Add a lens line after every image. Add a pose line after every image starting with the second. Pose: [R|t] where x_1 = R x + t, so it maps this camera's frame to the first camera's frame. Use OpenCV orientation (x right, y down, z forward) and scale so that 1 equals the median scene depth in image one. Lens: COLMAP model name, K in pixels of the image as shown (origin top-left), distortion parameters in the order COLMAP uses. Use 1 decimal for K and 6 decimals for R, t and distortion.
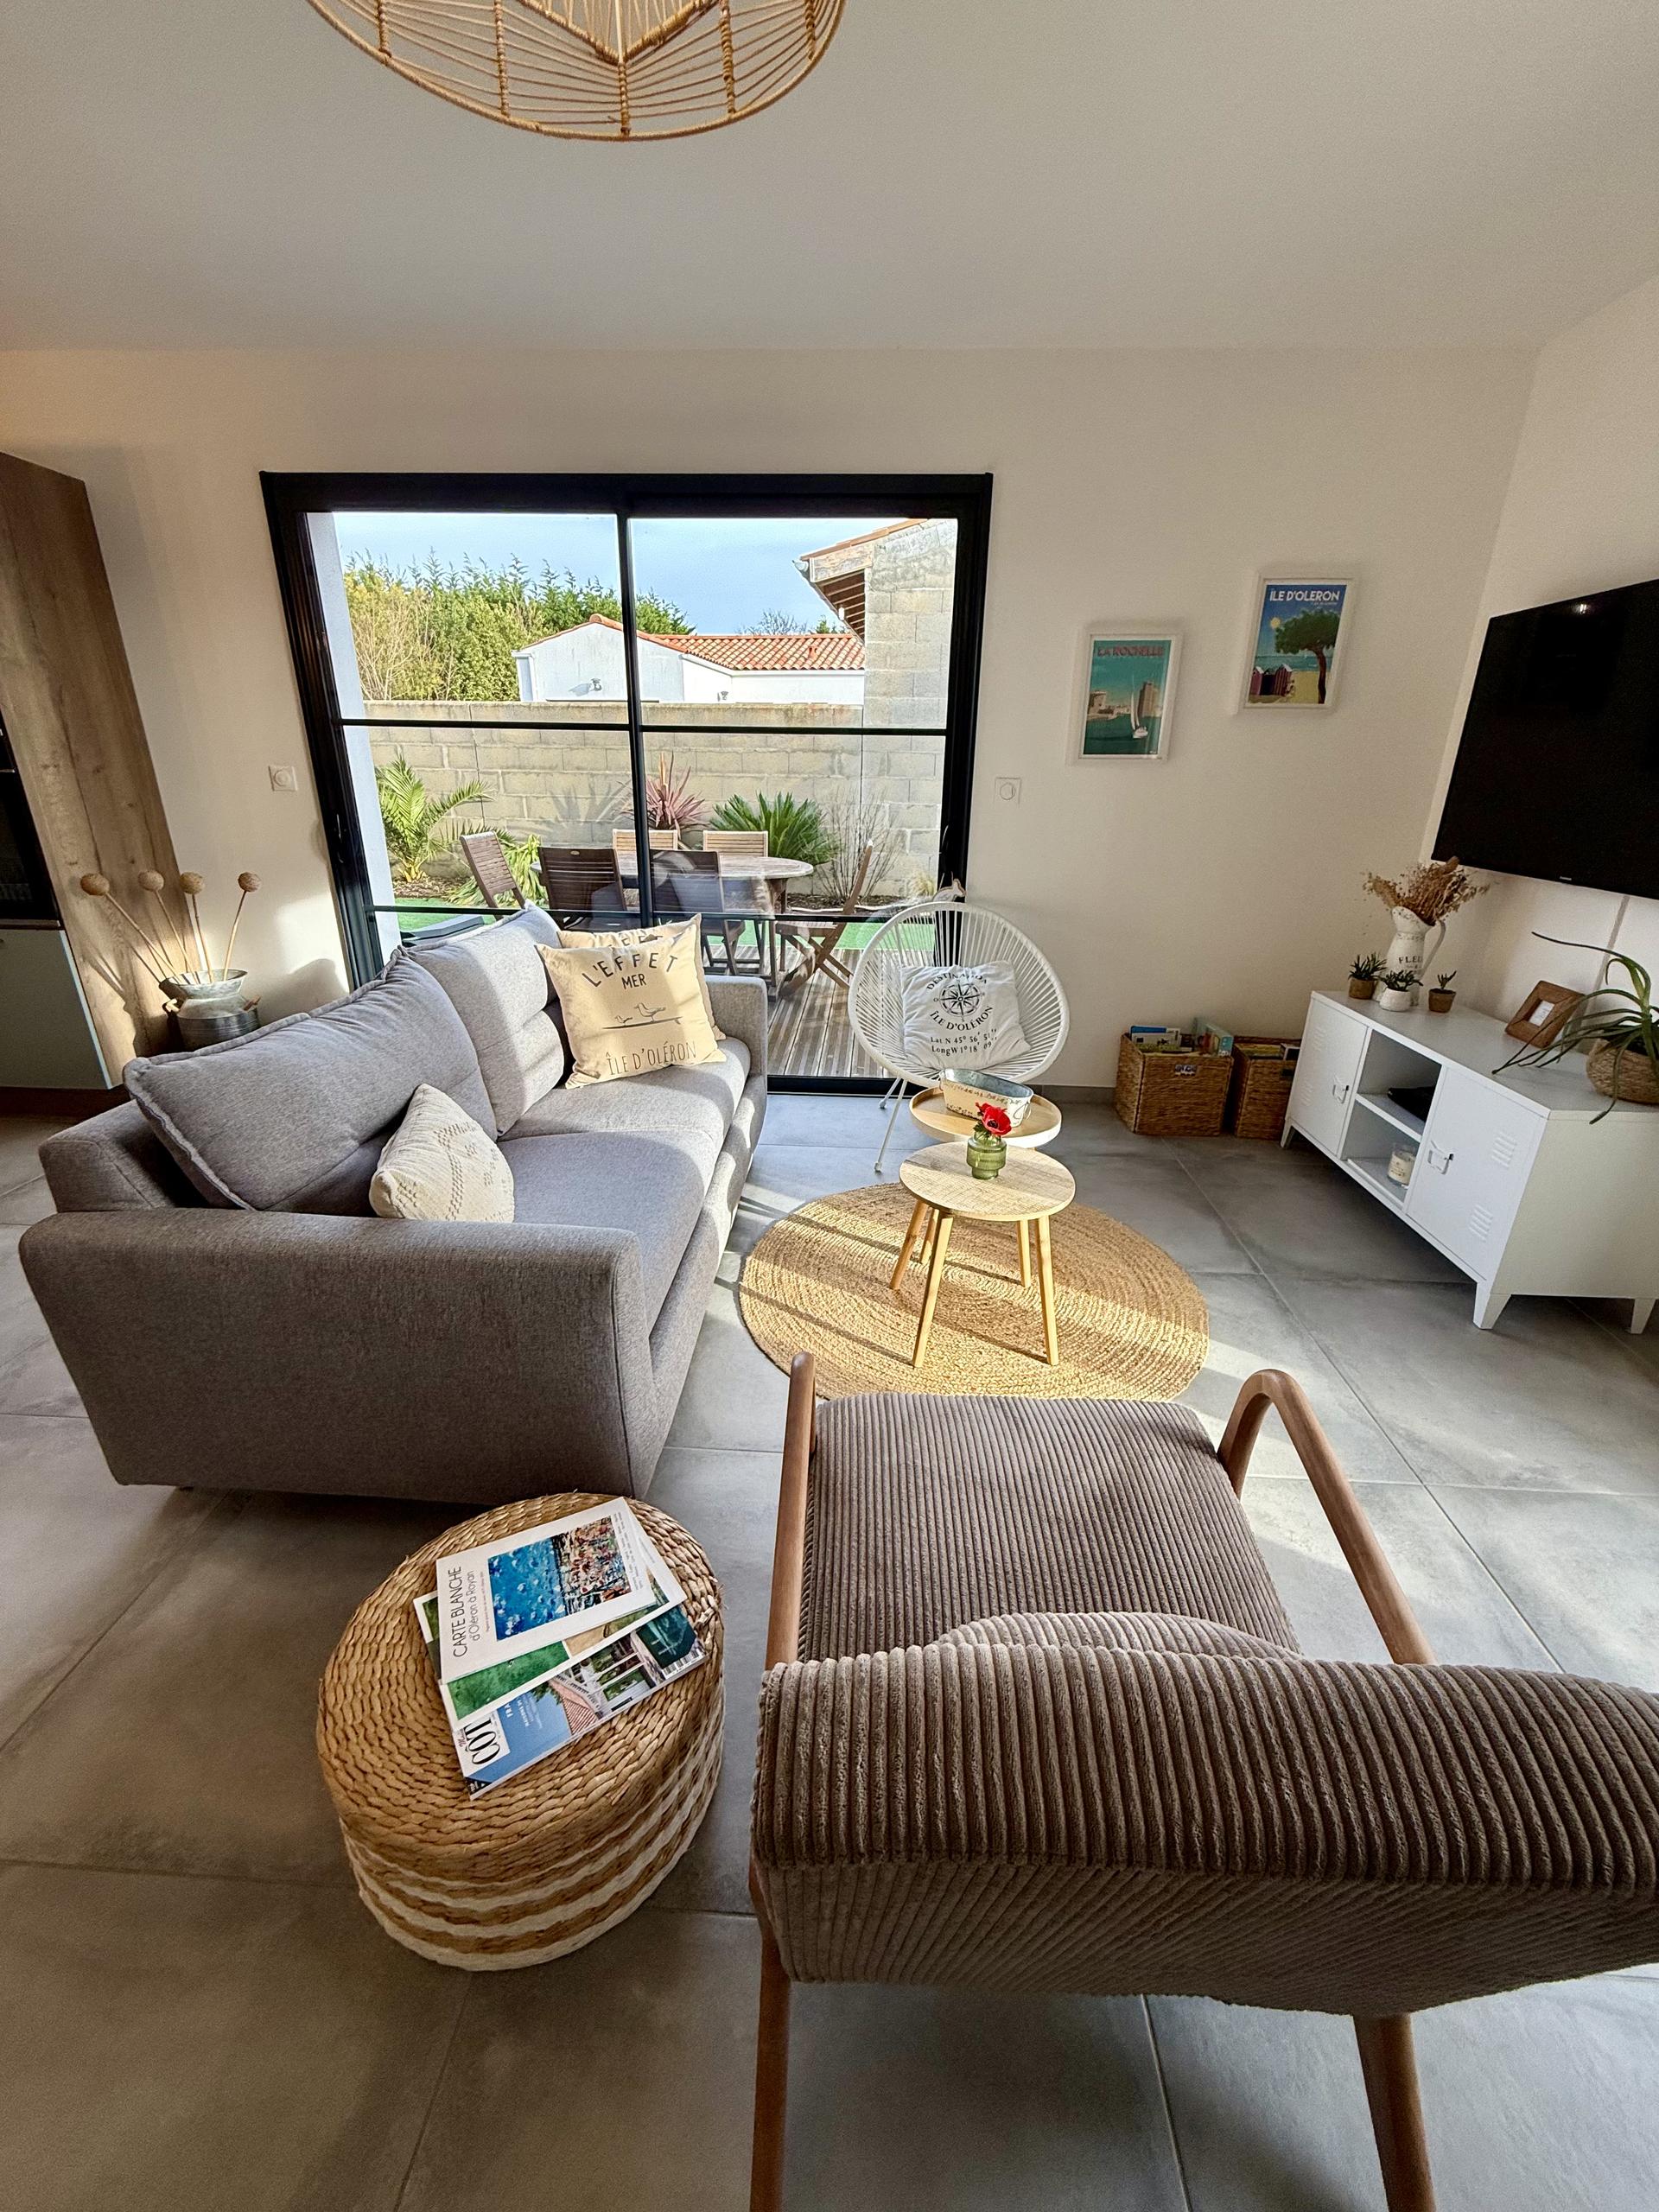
lens RADIAL K [[879.3, 0, 837.4], [0, 879.3, 1104.3], [0, 0, 1]] dist [0.001755, 0.000122]
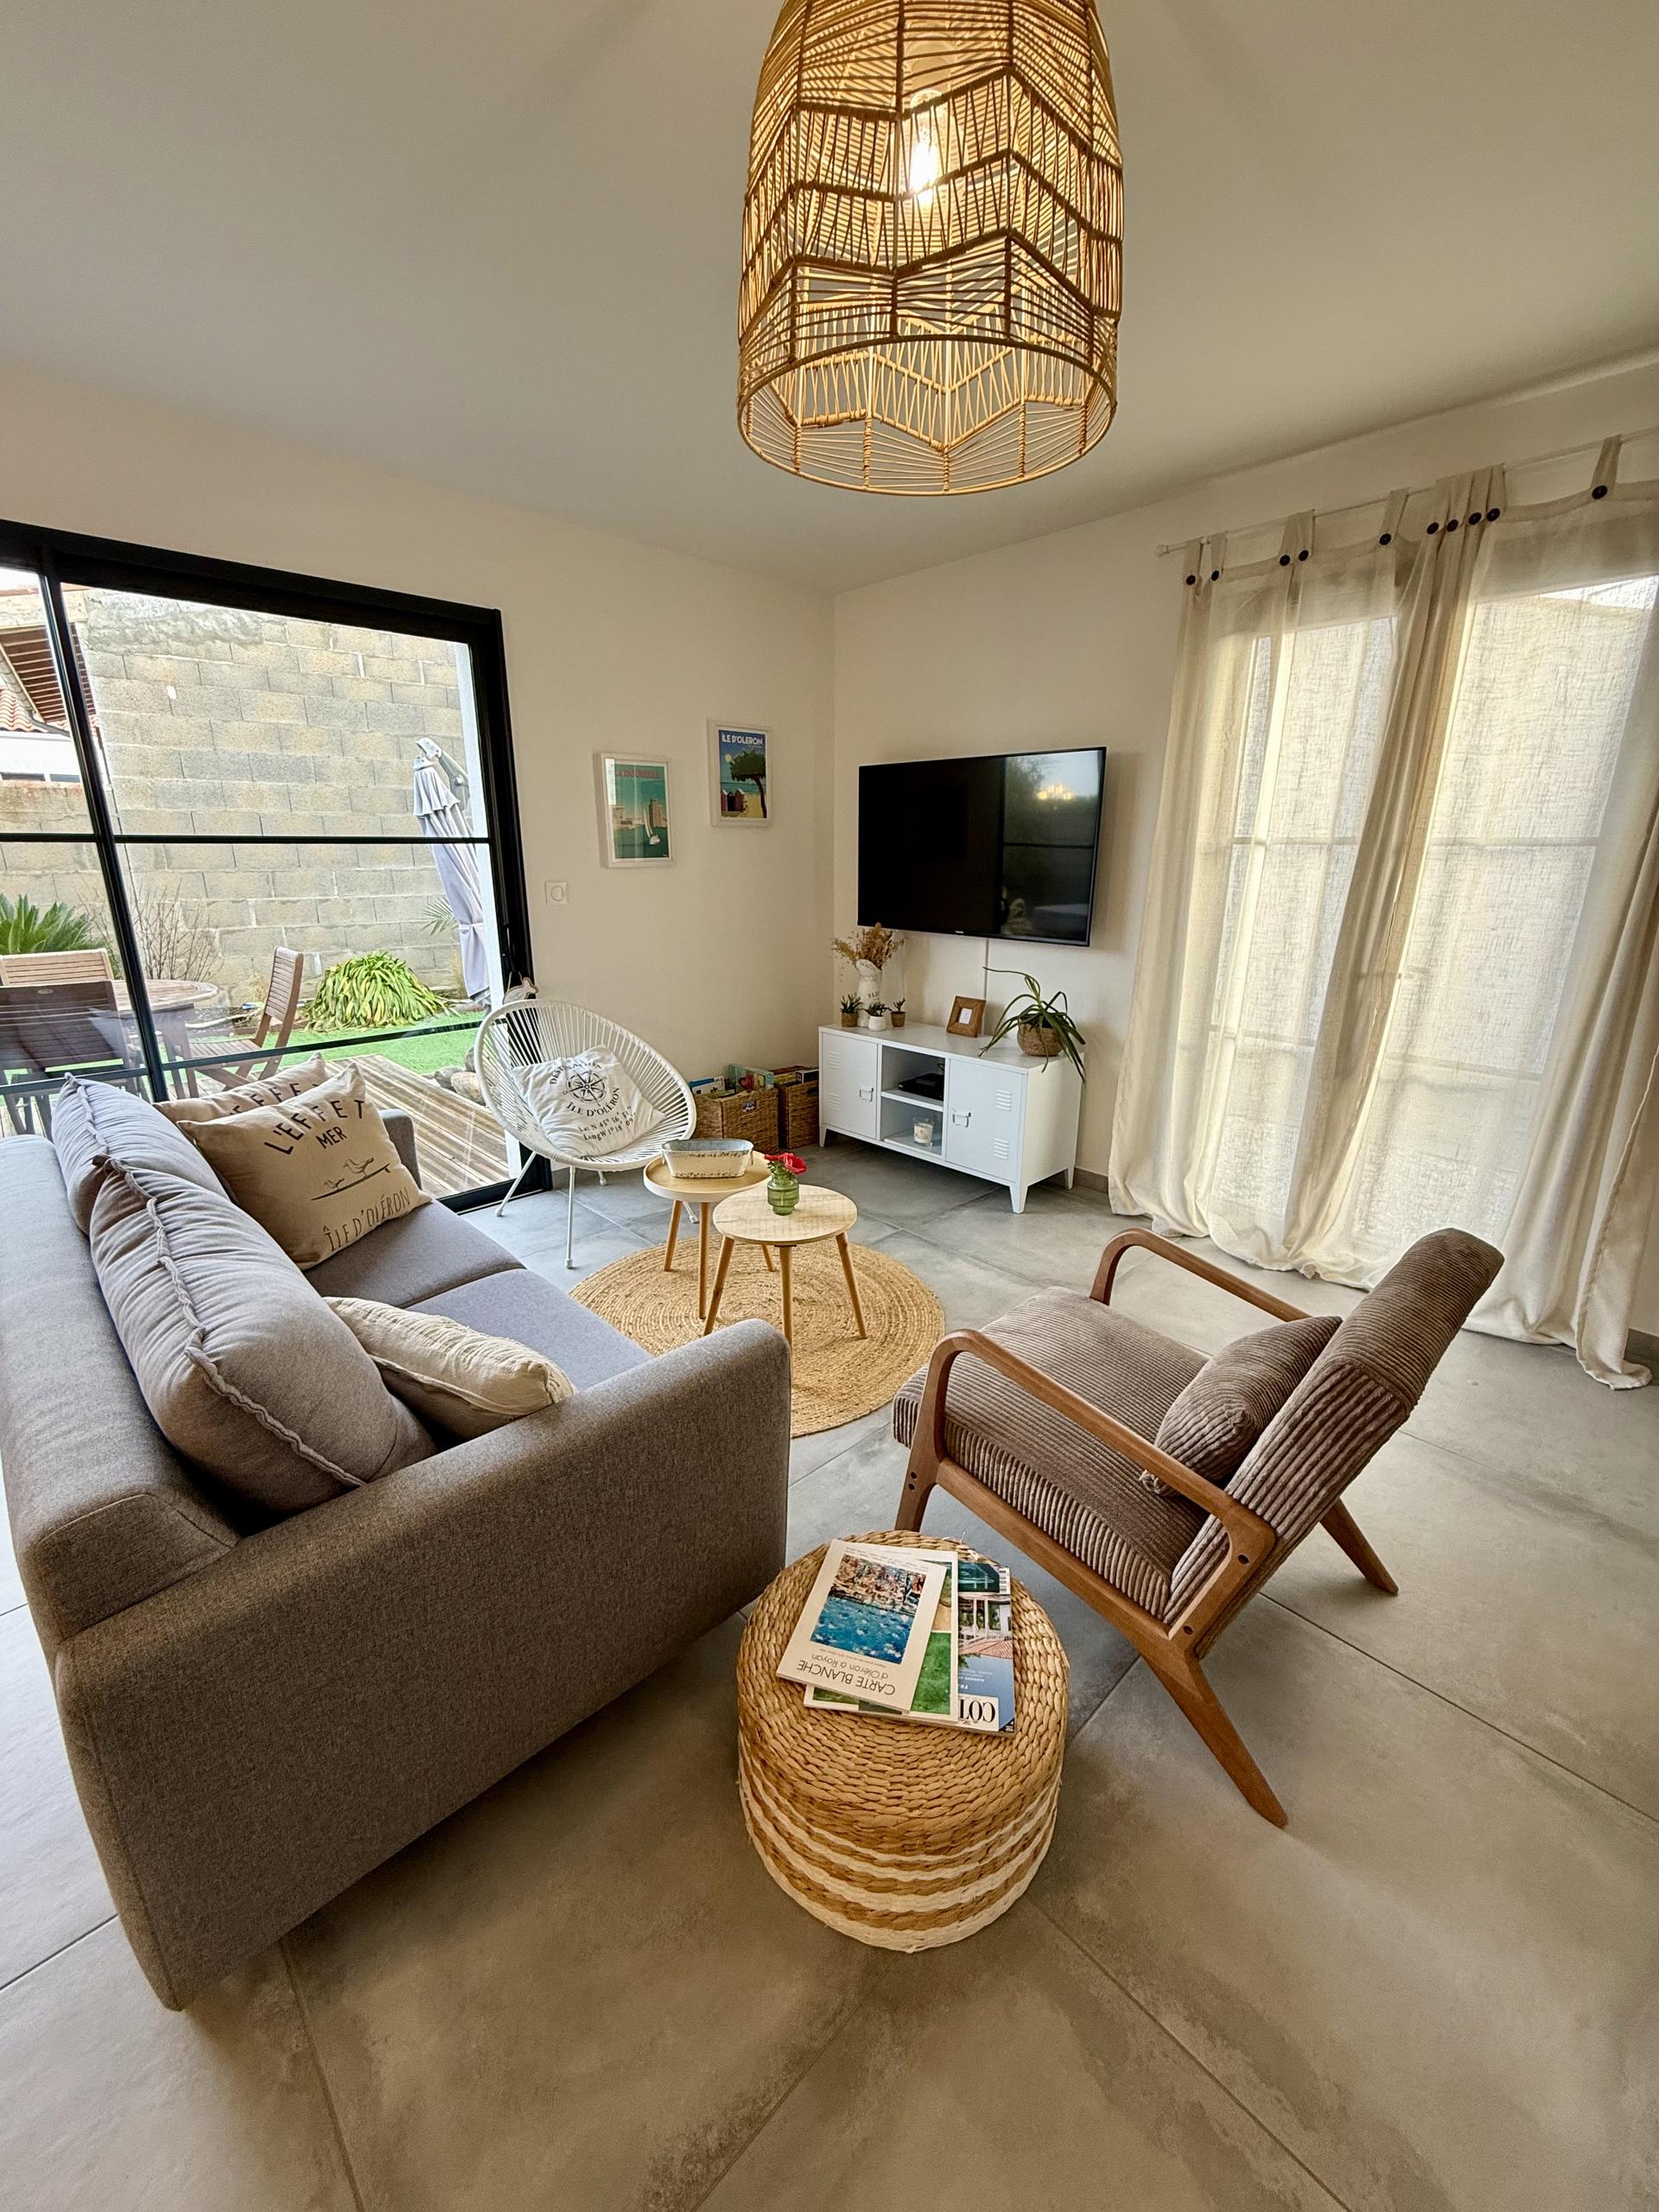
lens RADIAL K [[879.3, 0, 827.0], [0, 879.3, 1105.3], [0, 0, 1]] dist [0.001755, 0.000122]
pose [[0.689438, -0.218438, 0.690623, -0.436716], [0.269015, 0.962468, 0.035867, -0.063879], [-0.672537, 0.161060, 0.722325, 0.047633]]
